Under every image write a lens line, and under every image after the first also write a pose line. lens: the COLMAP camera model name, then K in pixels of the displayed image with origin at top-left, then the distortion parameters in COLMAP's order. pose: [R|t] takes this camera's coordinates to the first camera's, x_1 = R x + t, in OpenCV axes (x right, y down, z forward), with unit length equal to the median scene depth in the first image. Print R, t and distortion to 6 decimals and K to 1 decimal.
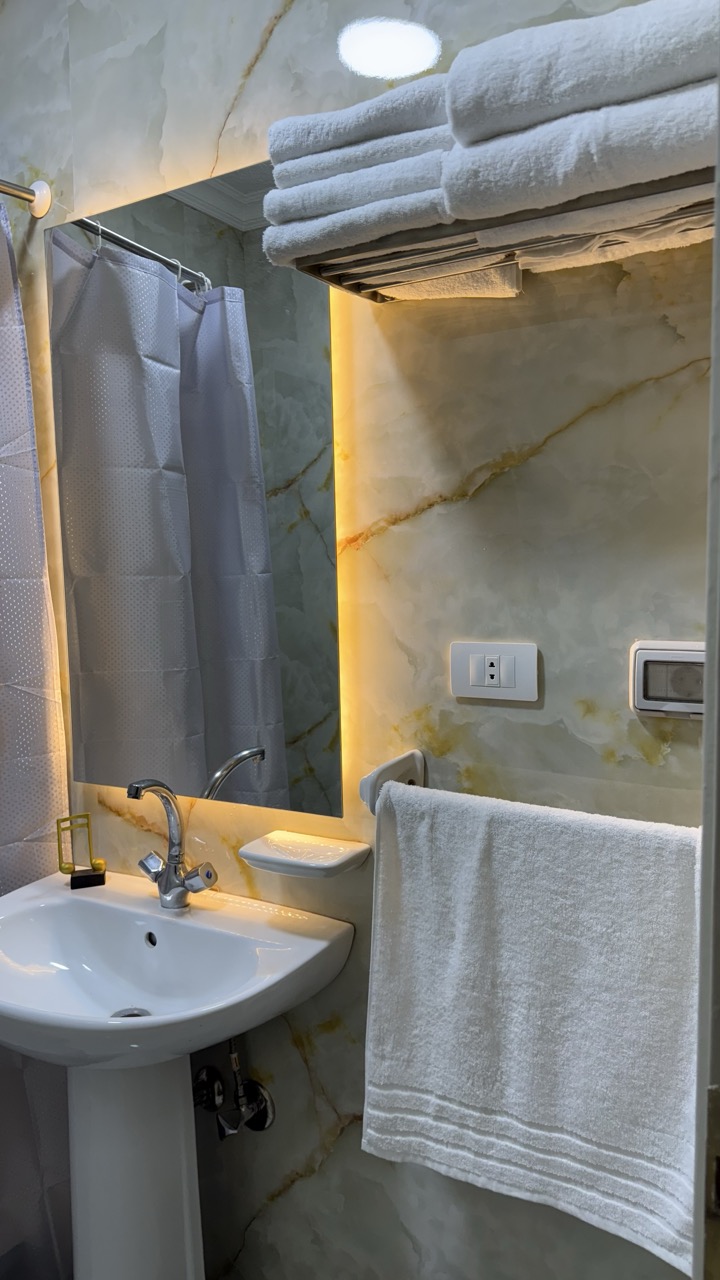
lens RADIAL K [[902.8, 0, 360.0], [0, 902.8, 640.0], [0, 0, 1]] dist [0.130367, -0.221027]
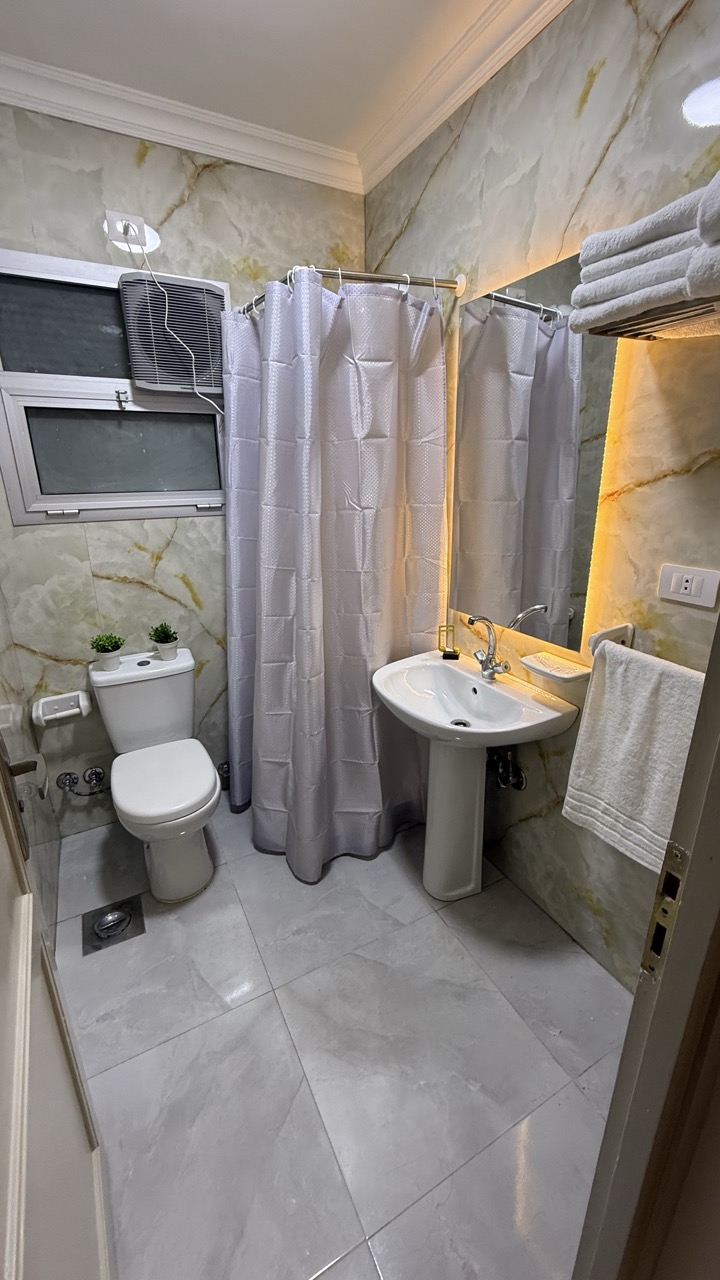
lens RADIAL K [[511.7, 0, 359.6], [0, 511.7, 636.0], [0, 0, 1]] dist [-0.002588, -0.000197]
pose [[0.859607, 0.163998, -0.483922, 0.092789], [-0.044584, 0.967553, 0.248702, -0.072609], [0.509007, -0.192211, 0.839028, -0.076719]]
